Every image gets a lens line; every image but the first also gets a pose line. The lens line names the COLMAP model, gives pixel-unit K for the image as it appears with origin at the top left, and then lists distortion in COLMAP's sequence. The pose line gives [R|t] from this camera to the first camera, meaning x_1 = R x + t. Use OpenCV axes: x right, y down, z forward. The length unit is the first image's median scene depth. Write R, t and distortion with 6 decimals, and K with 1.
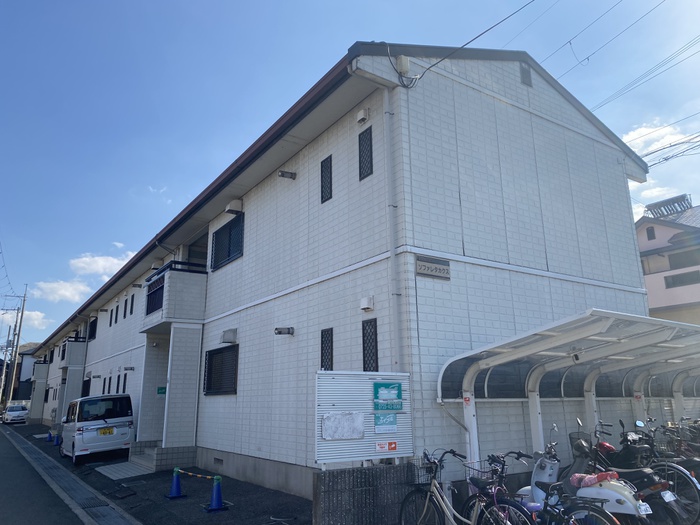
lens RADIAL K [[529.5, 0, 350.0], [0, 529.5, 262.5], [0, 0, 1]] dist [0.008132, -0.000048]
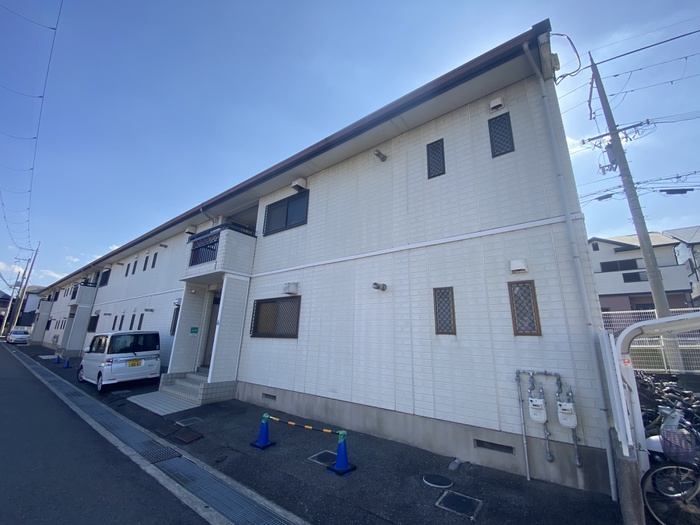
lens RADIAL K [[285.1, 0, 350.0], [0, 285.1, 262.5], [0, 0, 1]] dist [0.025294, -0.022336]
pose [[0.949106, 0.126265, 0.288541, -0.236960], [-0.123028, 0.991968, -0.029405, 0.068120], [-0.289936, -0.007590, 0.957016, 0.289538]]
